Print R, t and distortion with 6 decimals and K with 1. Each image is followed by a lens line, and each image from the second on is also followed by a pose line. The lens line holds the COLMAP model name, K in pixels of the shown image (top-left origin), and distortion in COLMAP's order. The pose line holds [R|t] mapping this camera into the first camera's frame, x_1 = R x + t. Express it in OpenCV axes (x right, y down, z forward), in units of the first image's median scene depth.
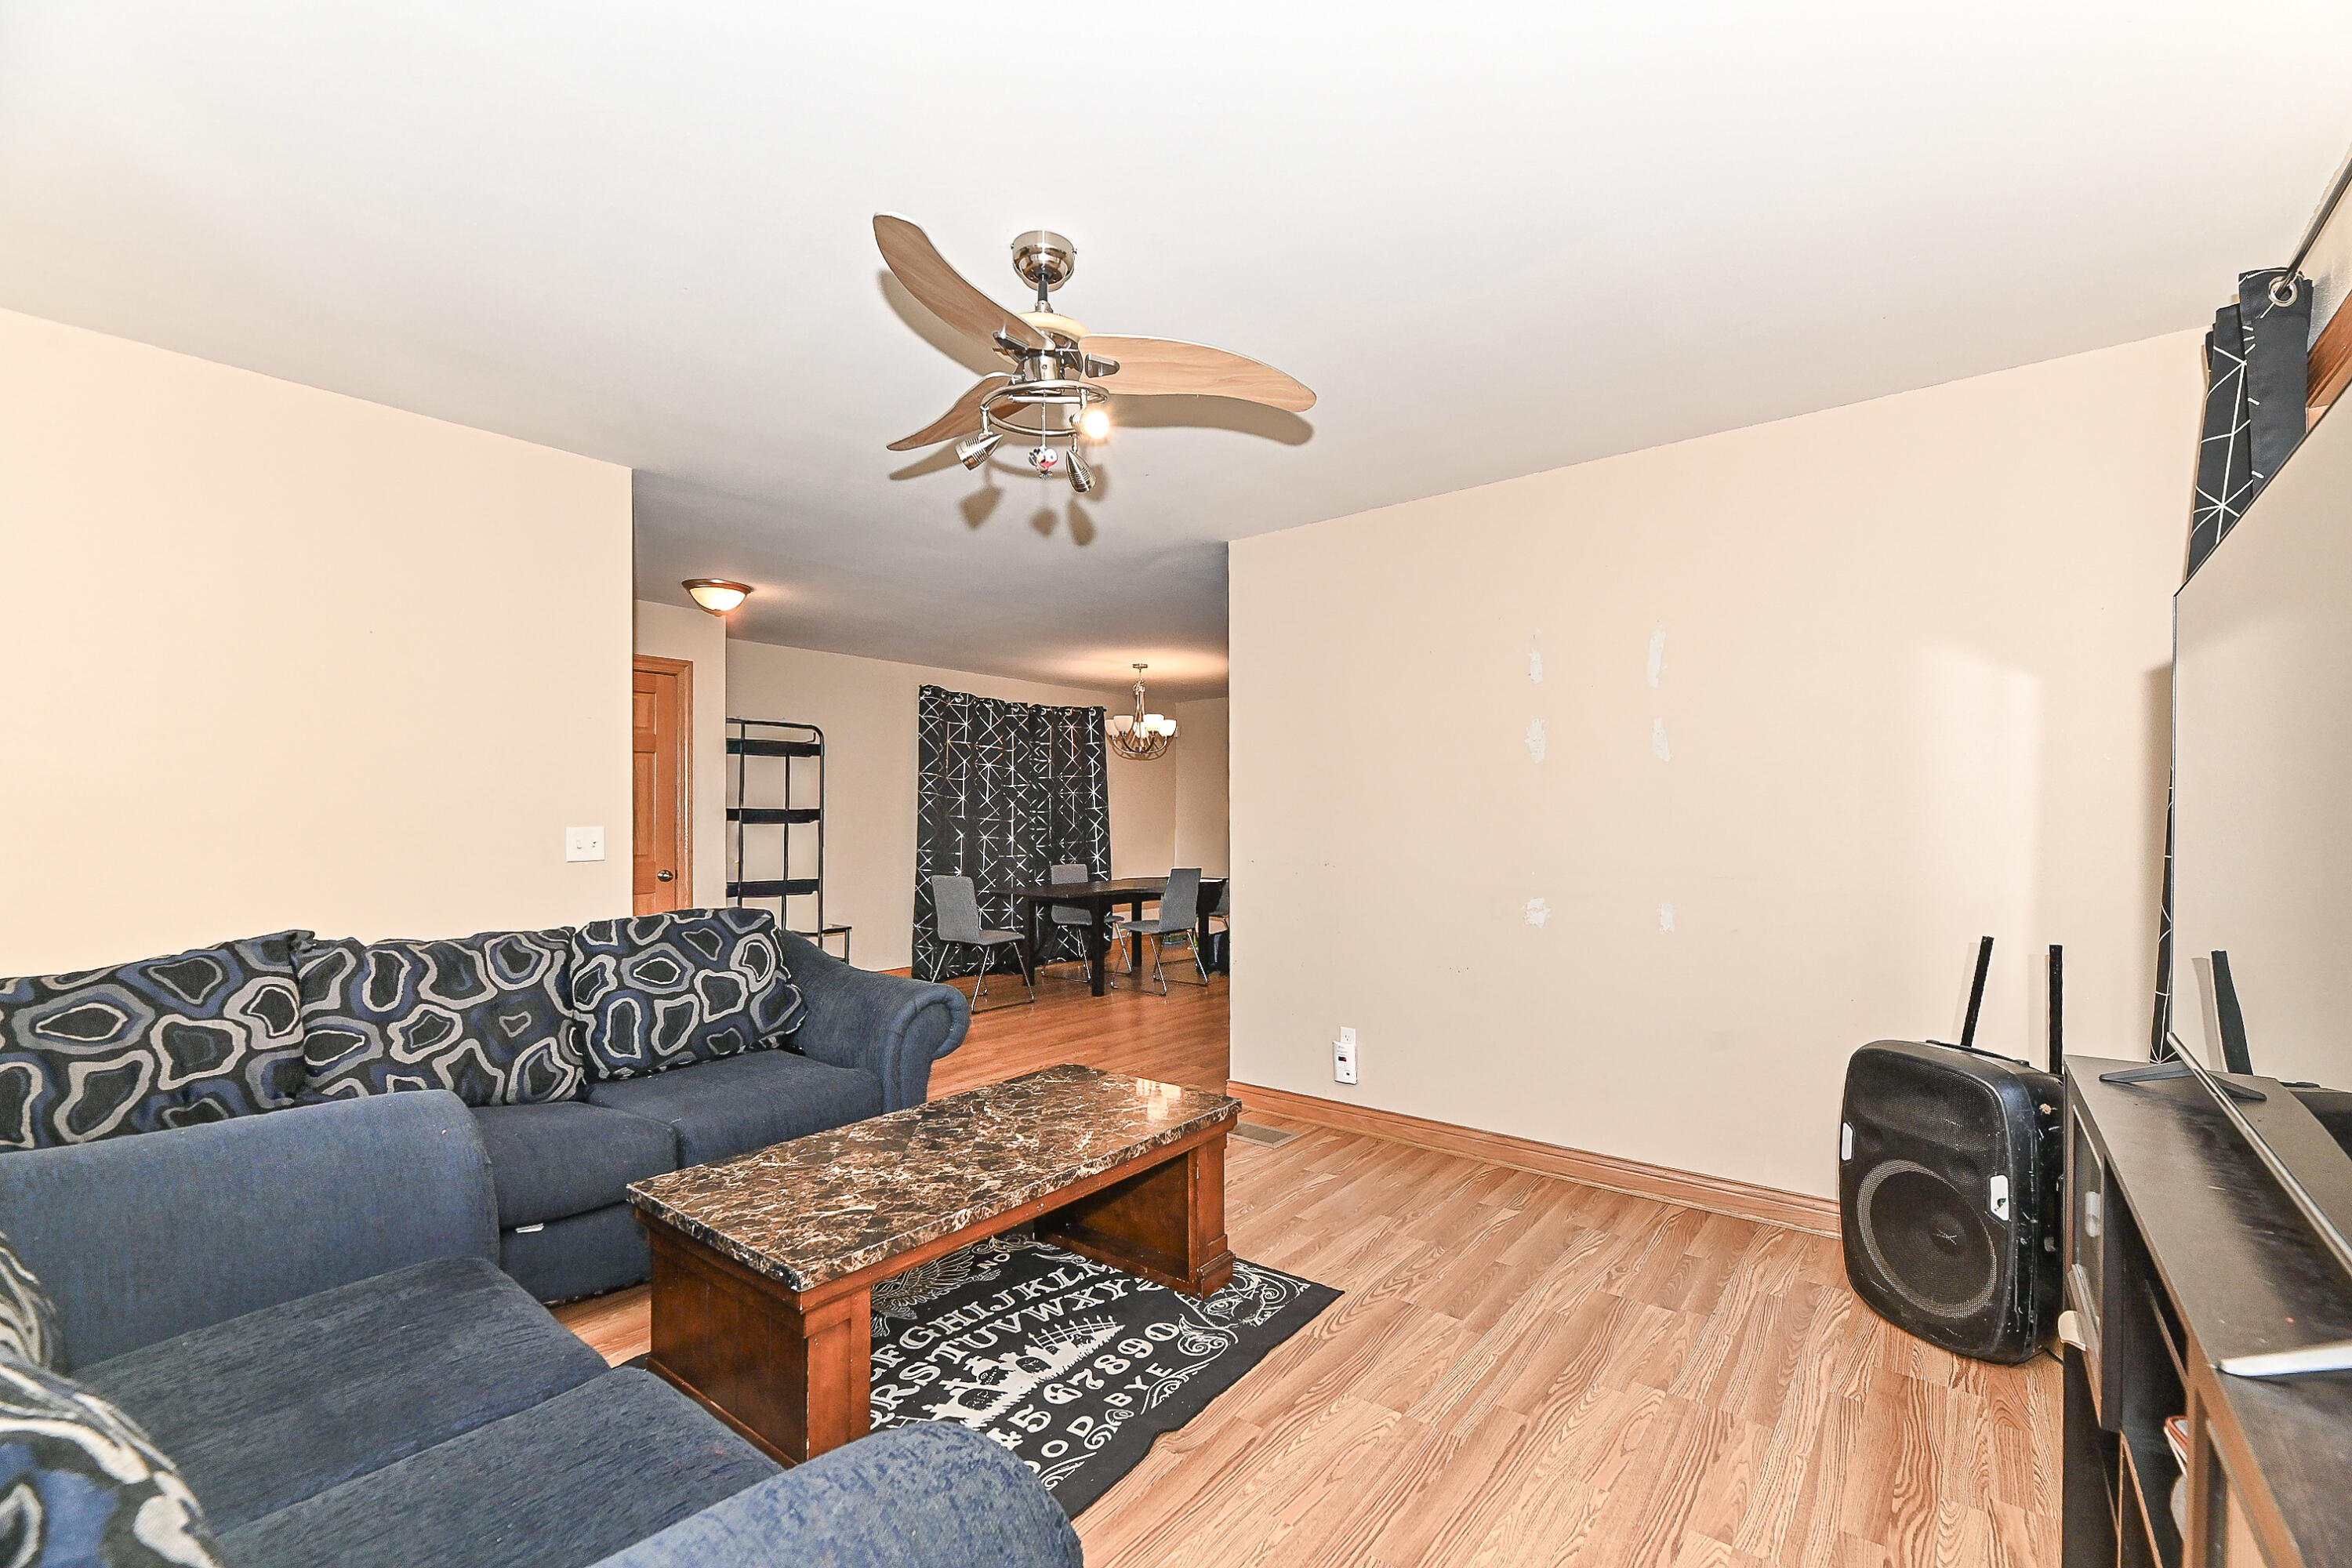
lens RADIAL K [[980.6, 0, 1193.0], [0, 980.6, 815.6], [0, 0, 1]] dist [-0.001048, -0.000142]
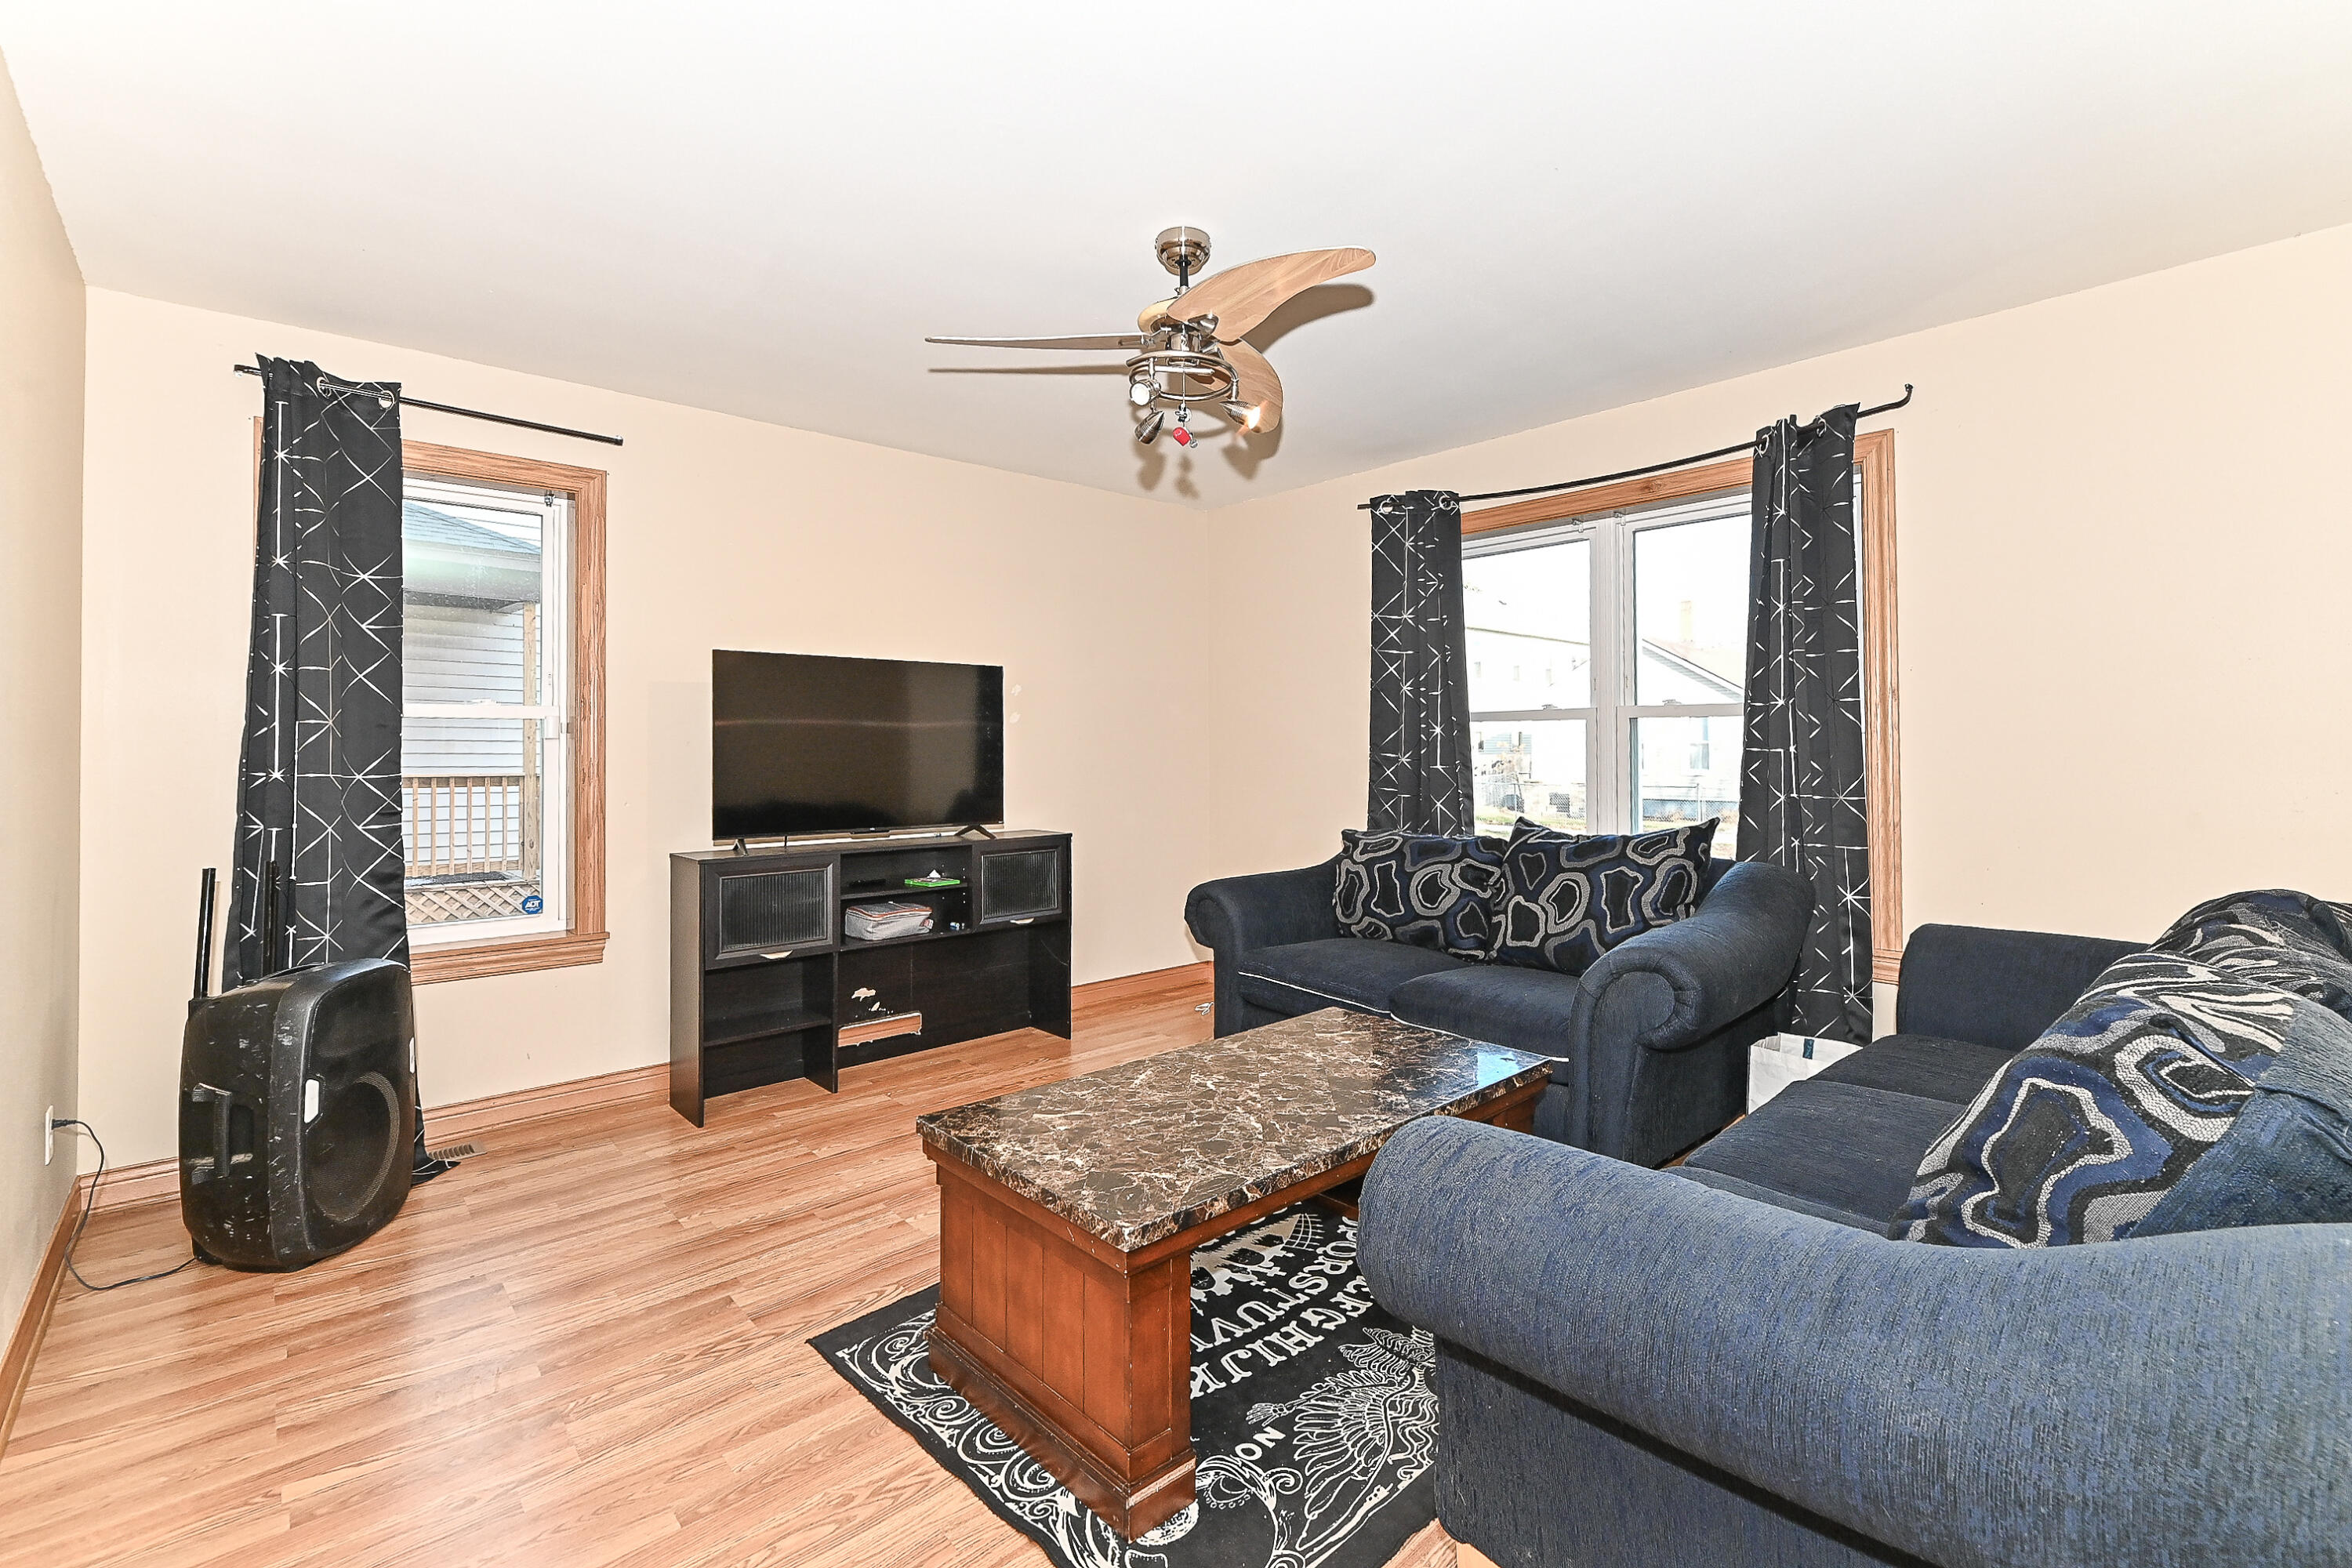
lens RADIAL K [[1047.7, 0, 1211.7], [0, 1047.7, 730.4], [0, 0, 1]] dist [-0.001788, -0.000271]
pose [[-0.988609, 0.009874, 0.150182, -0.318788], [0.006686, 0.999742, -0.021718, 0.018896], [-0.150358, -0.020466, -0.988420, 1.921671]]
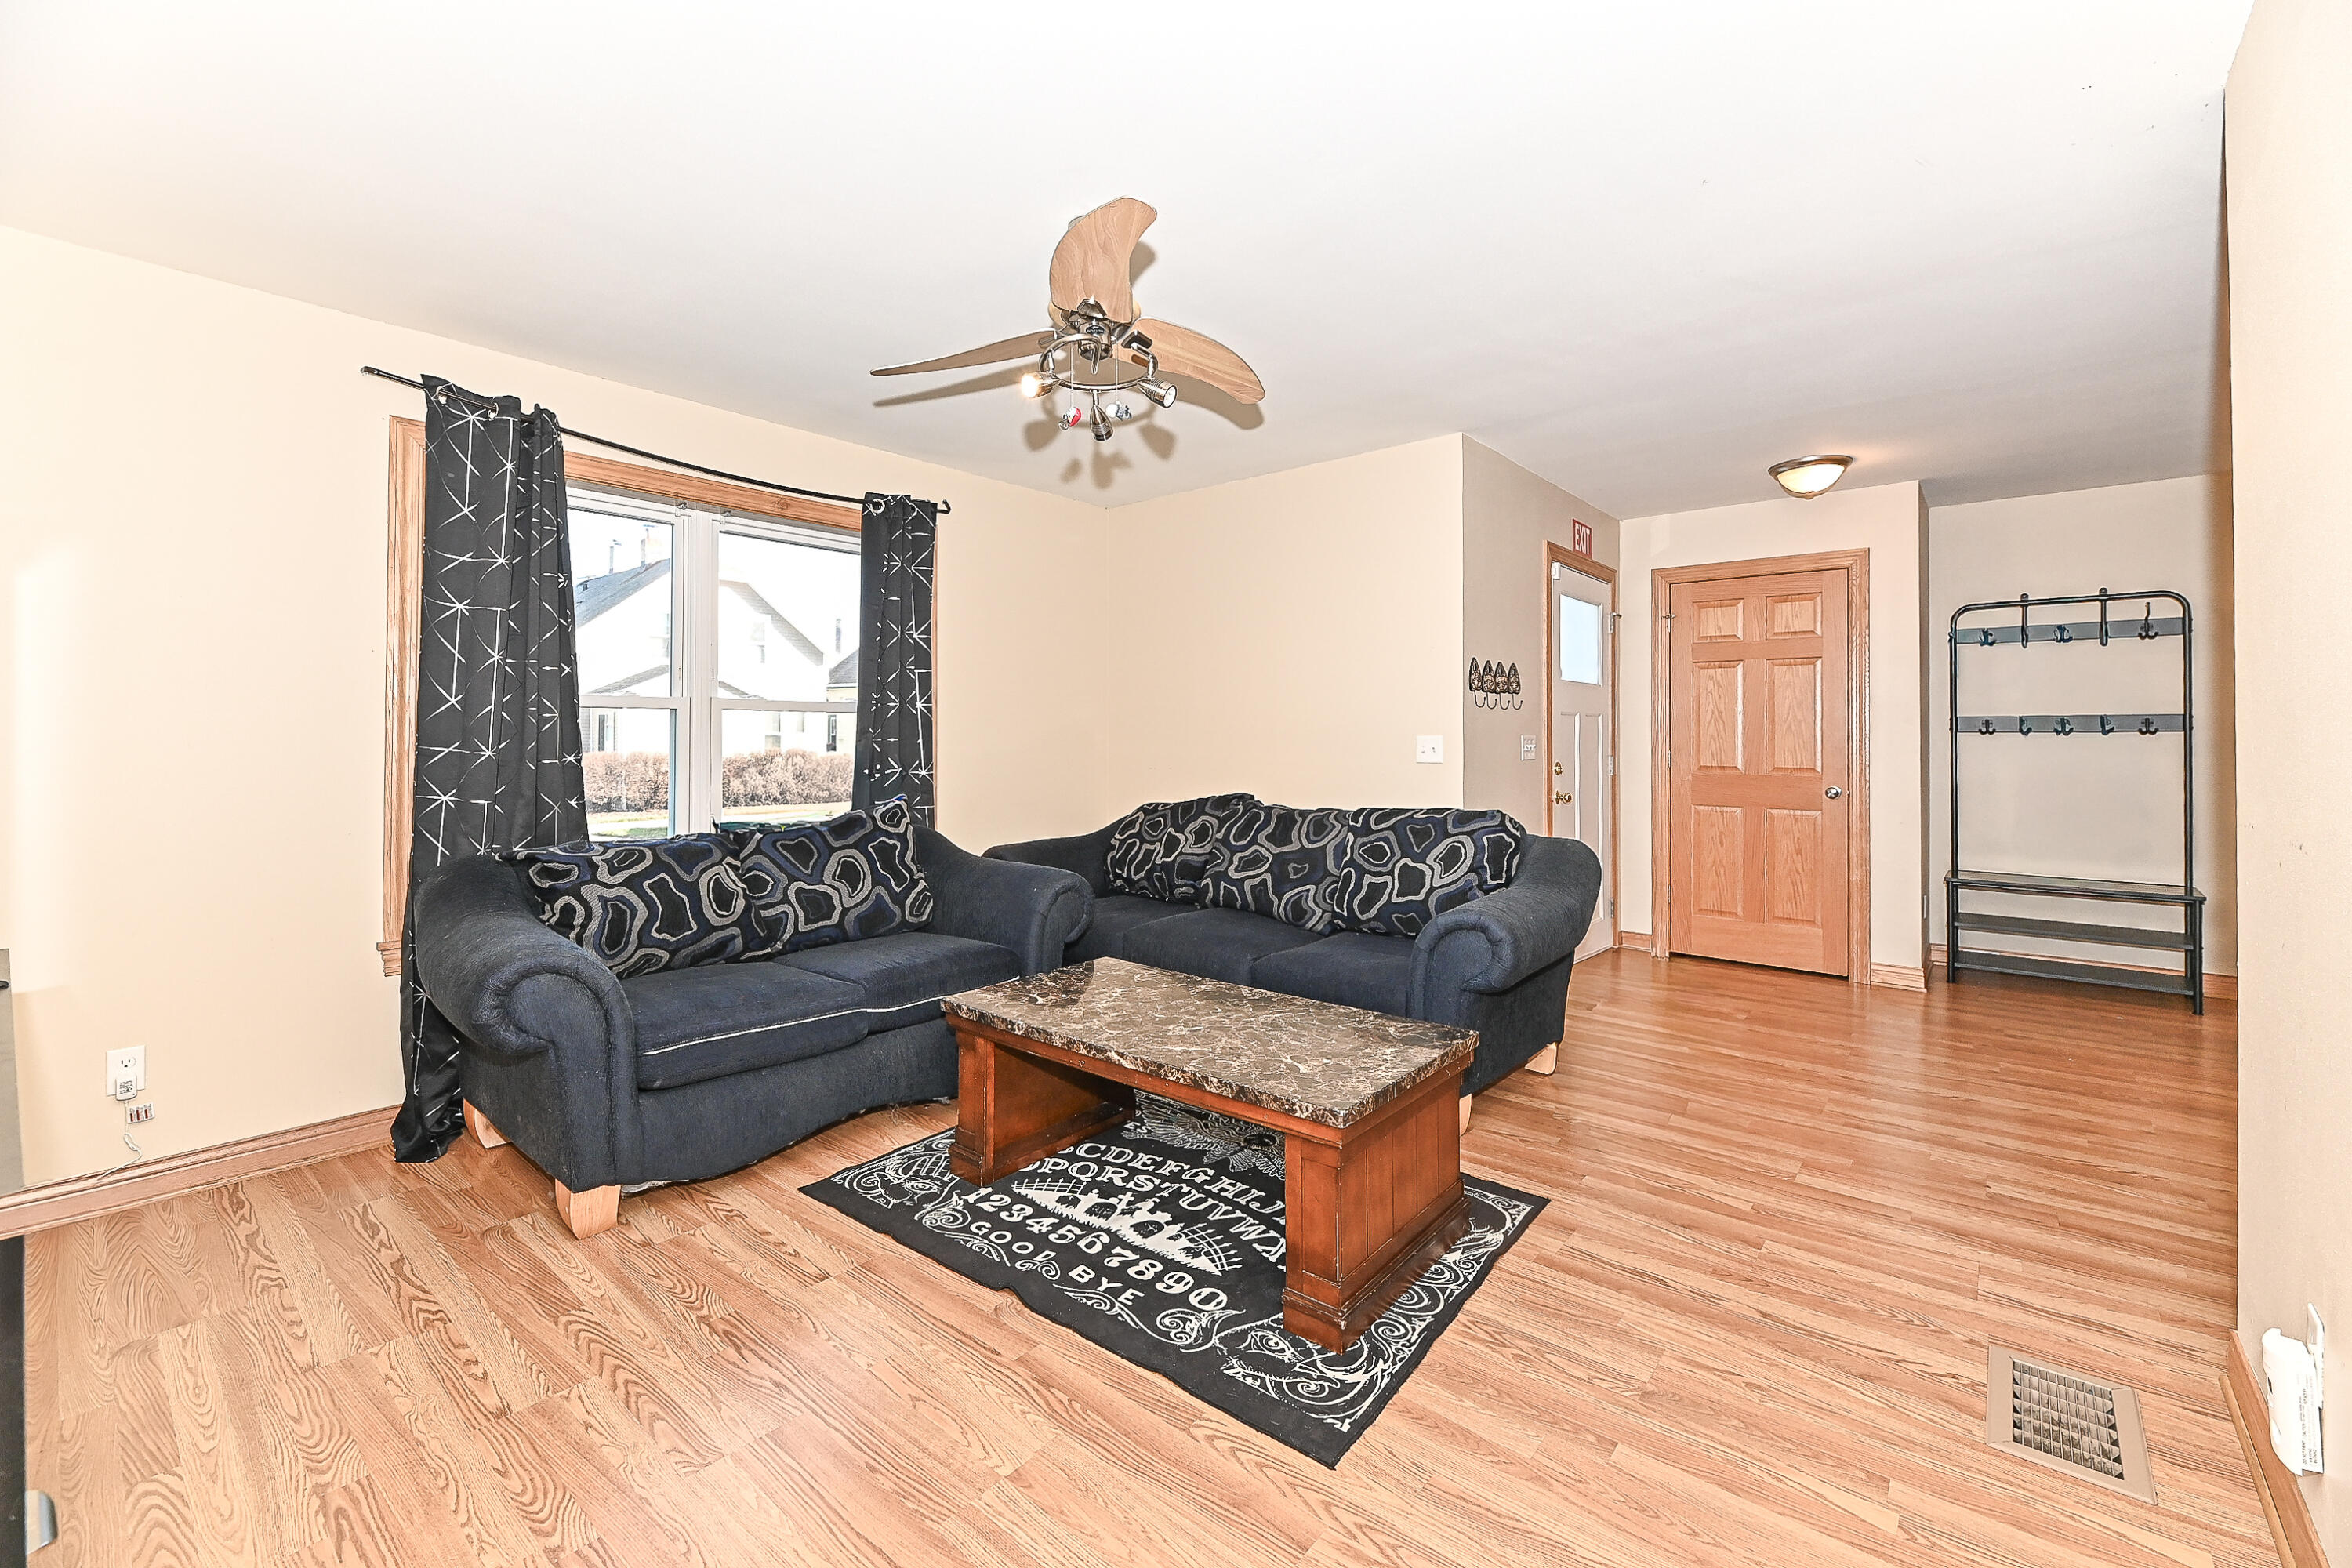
lens RADIAL K [[960.2, 0, 1180.9], [0, 960.2, 721.2], [0, 0, 1]] dist [0.000828, -0.000089]
pose [[-0.022711, -0.011218, -0.999679, 0.842447], [0.003116, 0.999931, -0.011292, 0.008399], [0.999737, -0.003371, -0.022675, 0.985474]]
